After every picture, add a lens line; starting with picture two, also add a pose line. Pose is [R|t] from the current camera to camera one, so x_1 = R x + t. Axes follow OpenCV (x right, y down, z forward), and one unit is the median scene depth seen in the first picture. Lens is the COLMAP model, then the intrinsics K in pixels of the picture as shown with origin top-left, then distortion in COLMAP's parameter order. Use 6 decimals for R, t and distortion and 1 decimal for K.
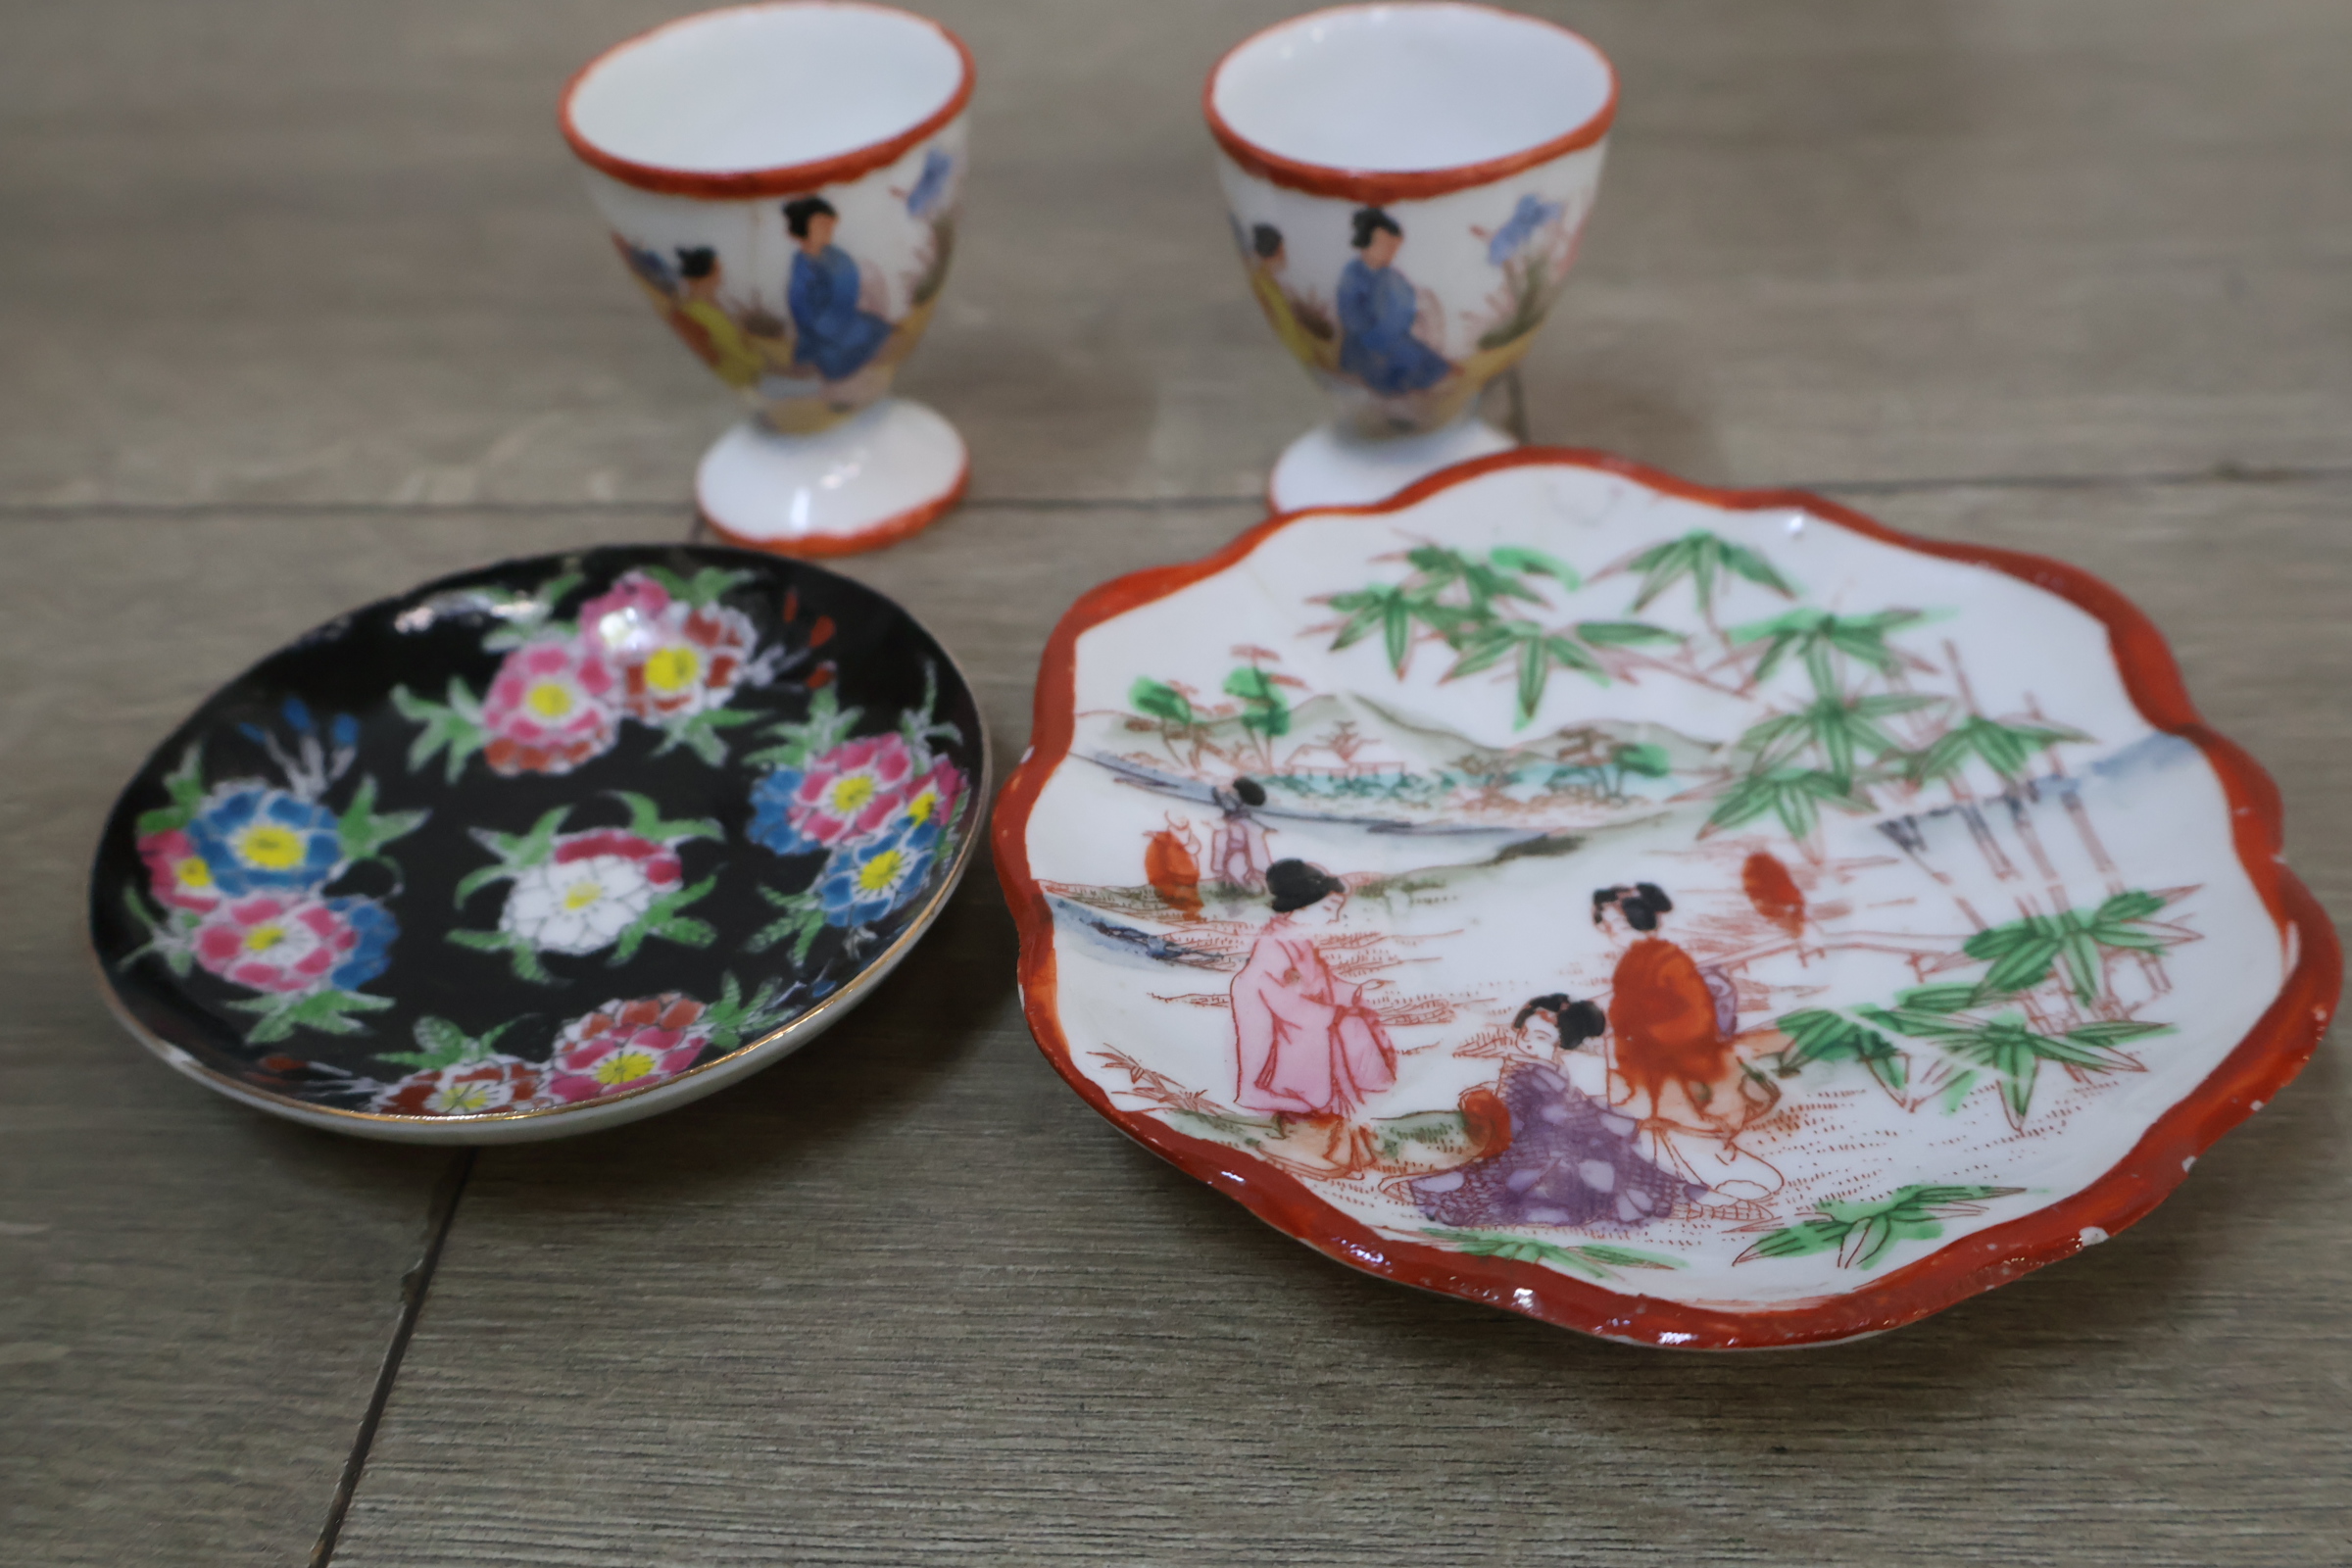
lens RADIAL K [[2243.4, 0, 1171.6], [0, 2243.4, 793.6], [0, 0, 1]] dist [0.019935, 0.000000]
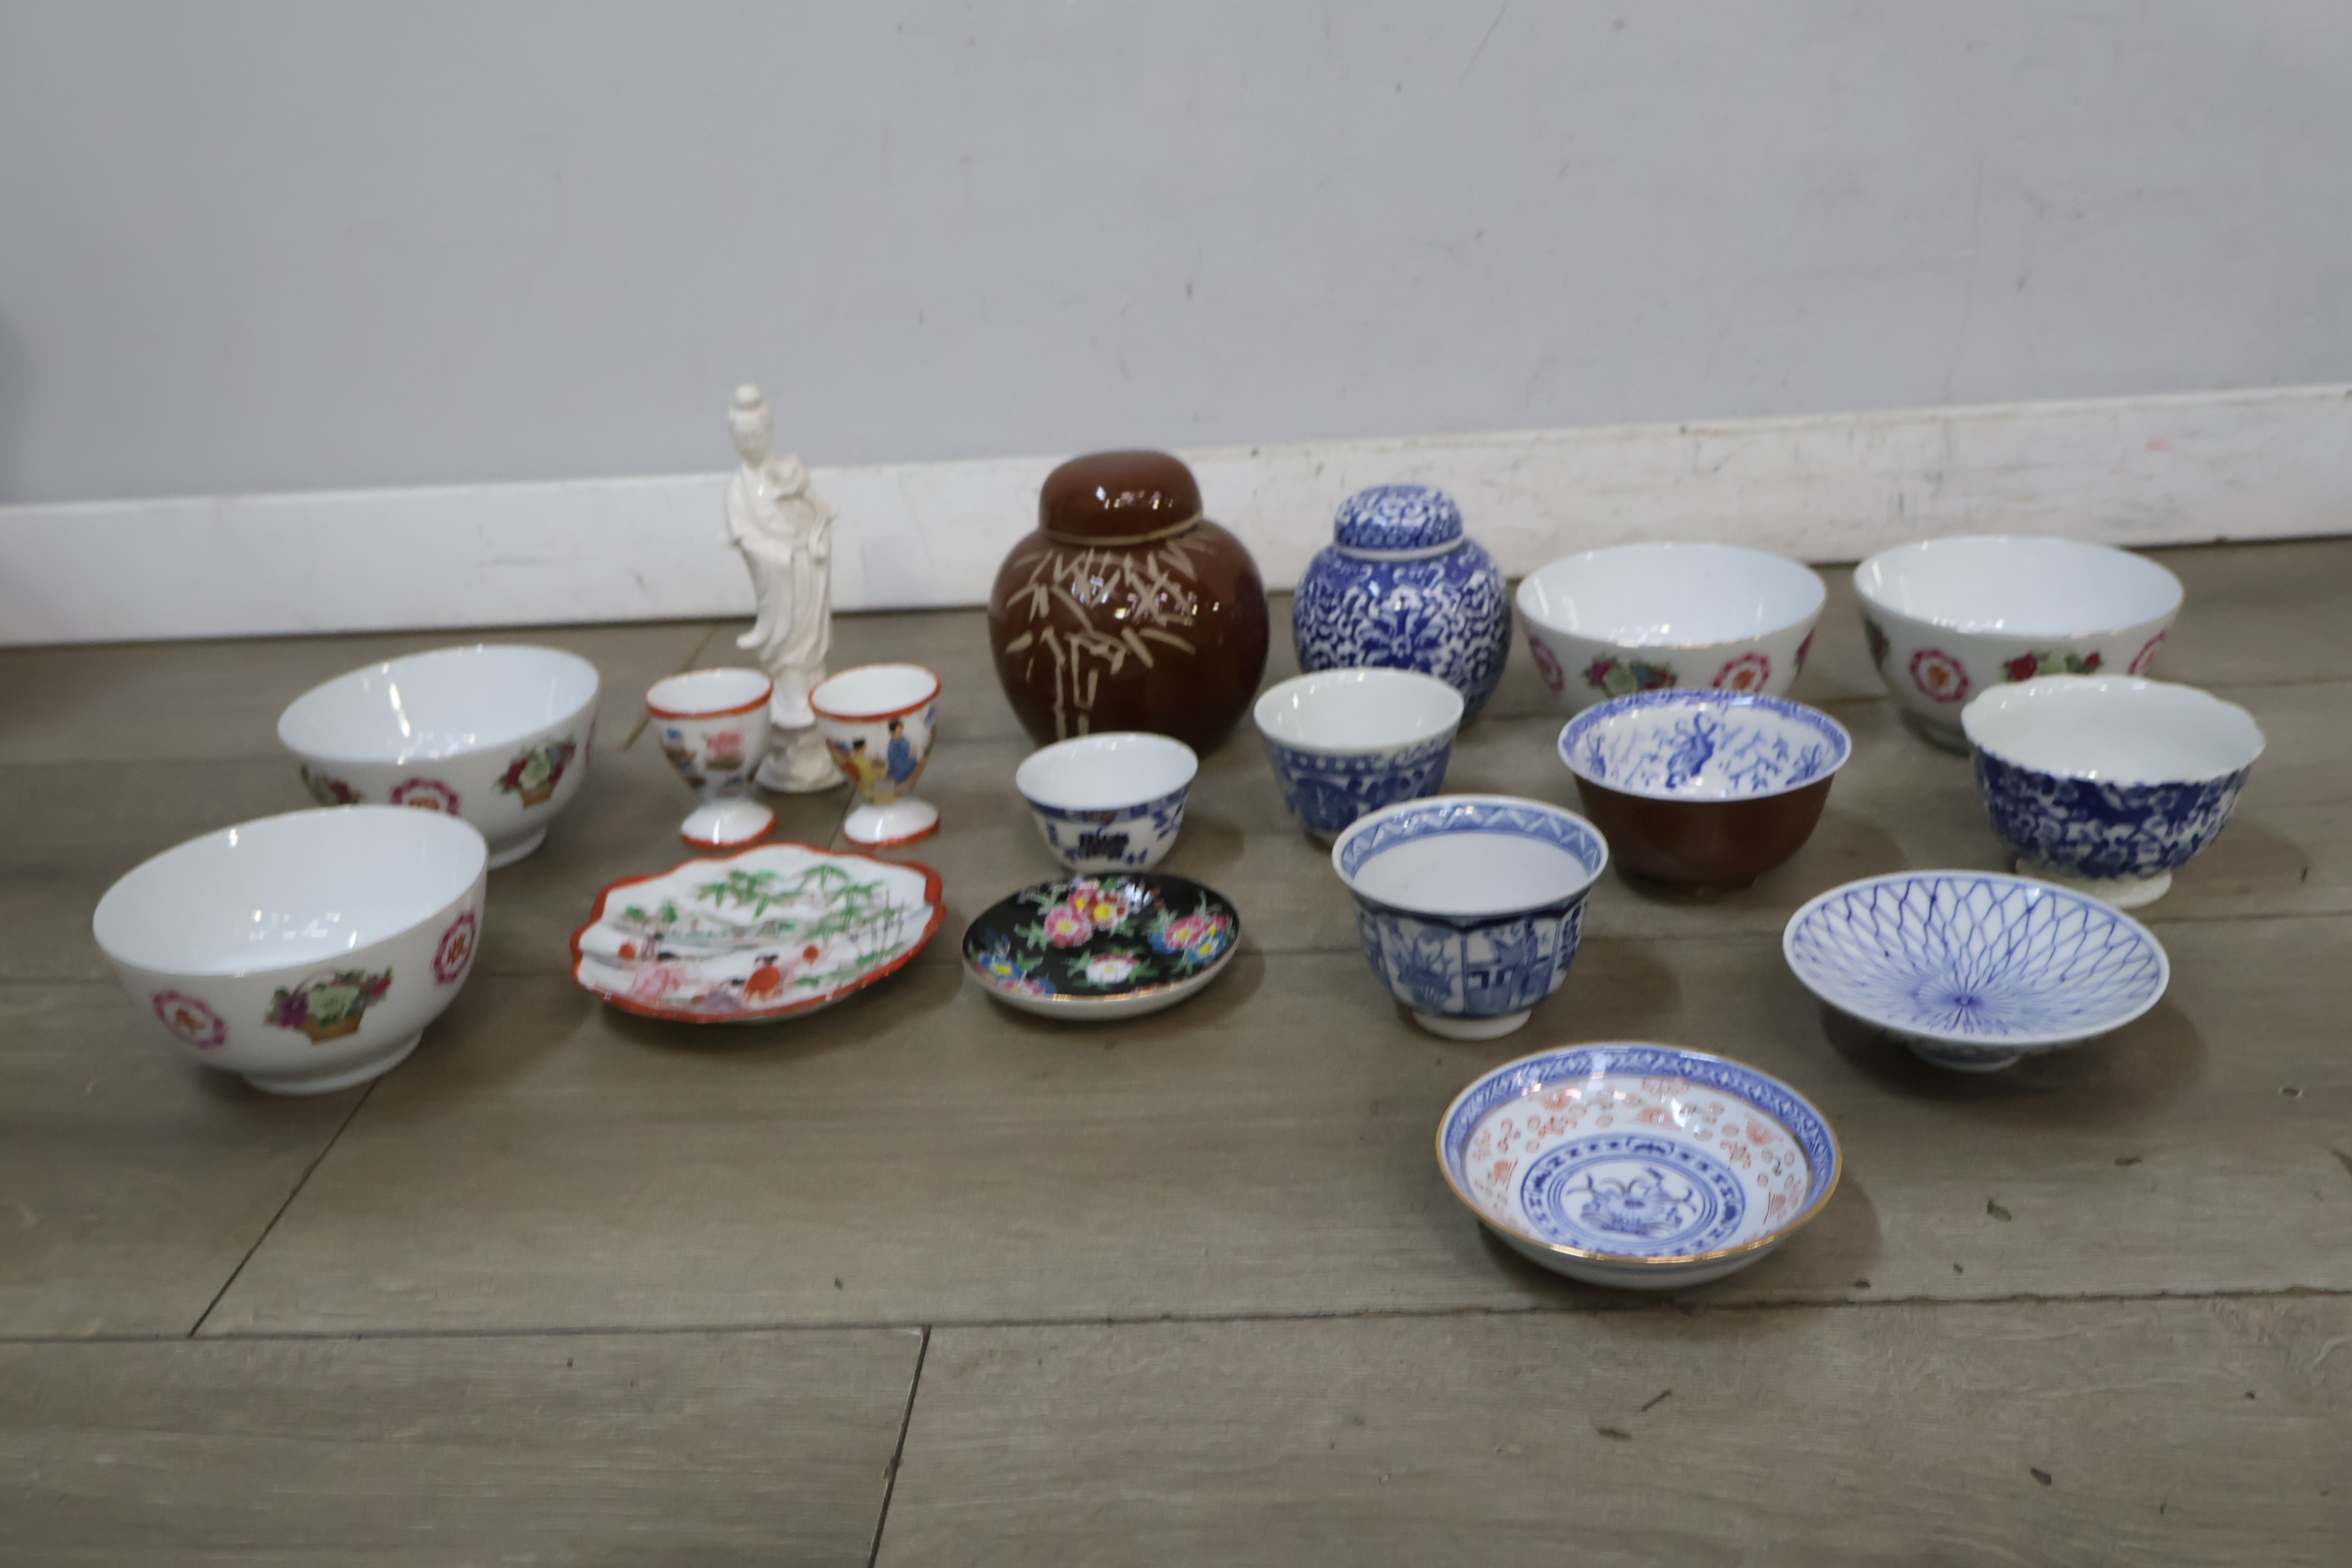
lens RADIAL K [[2243.4, 0, 1165.9], [0, 2243.4, 807.0], [0, 0, 1]] dist [0.019935, 0.000000]
pose [[0.998879, -0.022624, 0.041583, 0.663101], [0.033334, 0.959855, -0.278509, 0.780903], [-0.033612, 0.279583, 0.959533, -2.274018]]
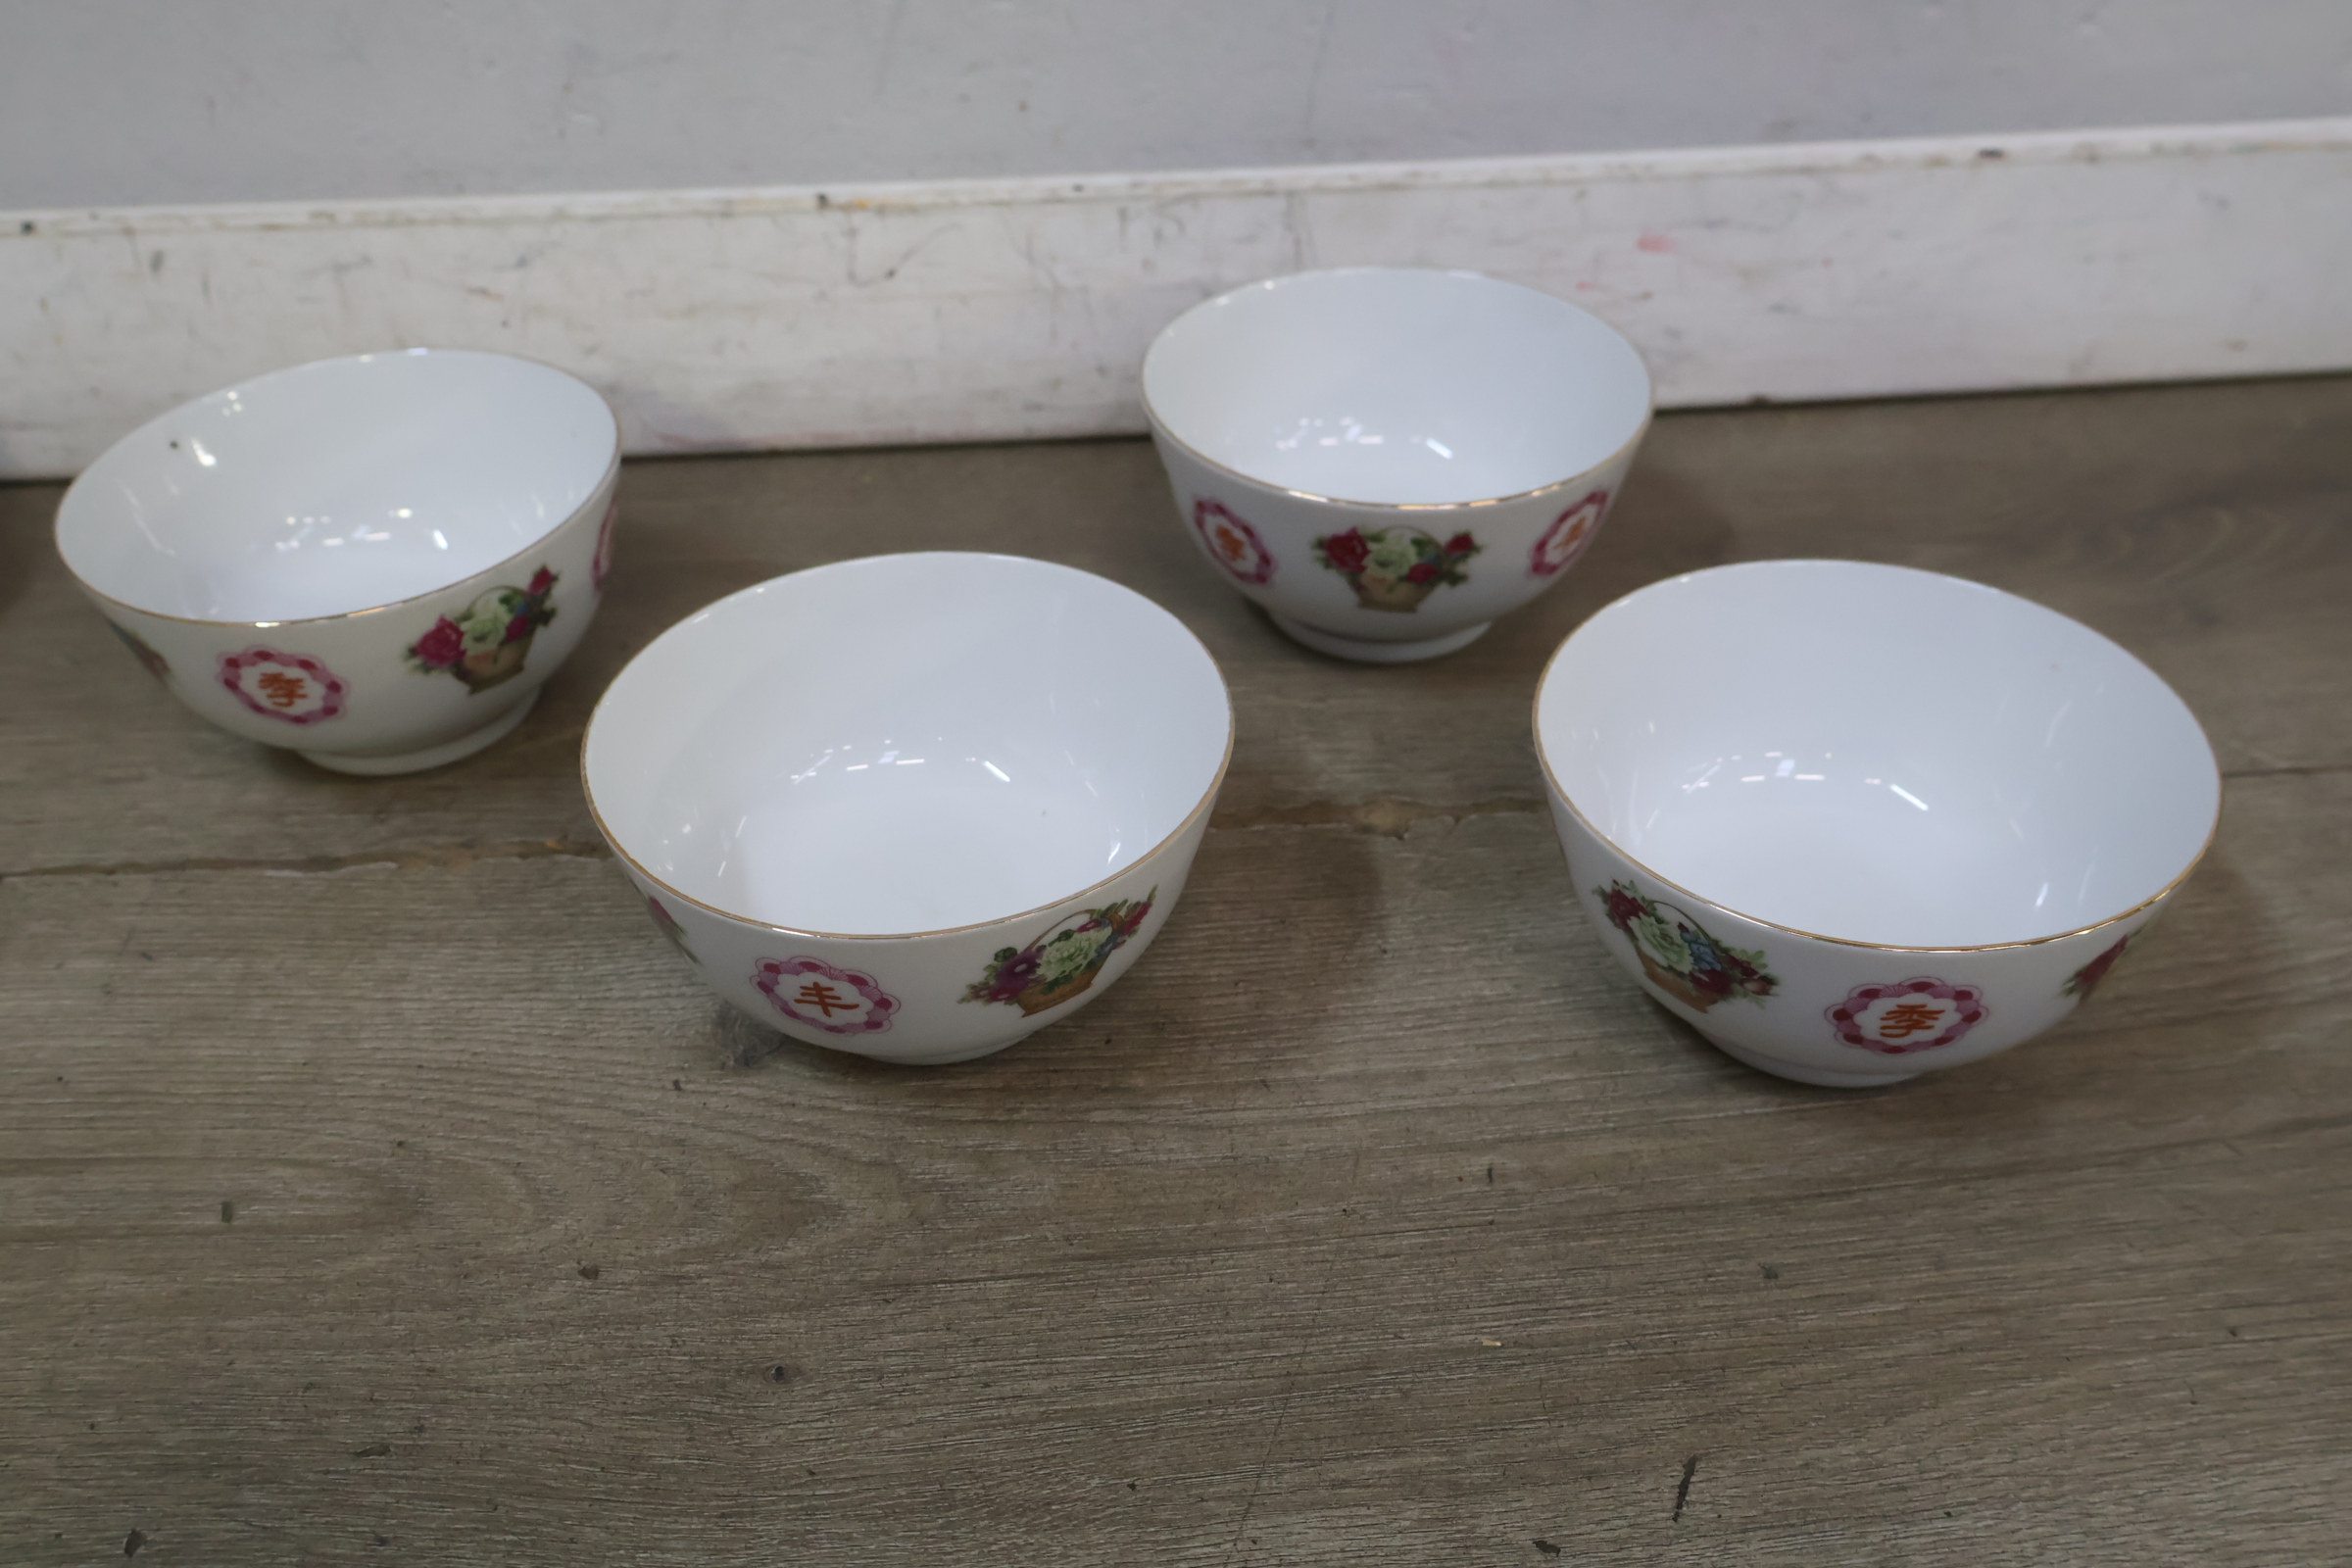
lens RADIAL K [[2243.4, 0, 1179.8], [0, 2243.4, 788.0], [0, 0, 1]] dist [0.019935, 0.000000]
pose [[0.988991, -0.051897, 0.138578, 1.943386], [0.059165, 0.997052, -0.048850, -0.407273], [-0.135635, 0.056511, 0.989146, -0.612504]]
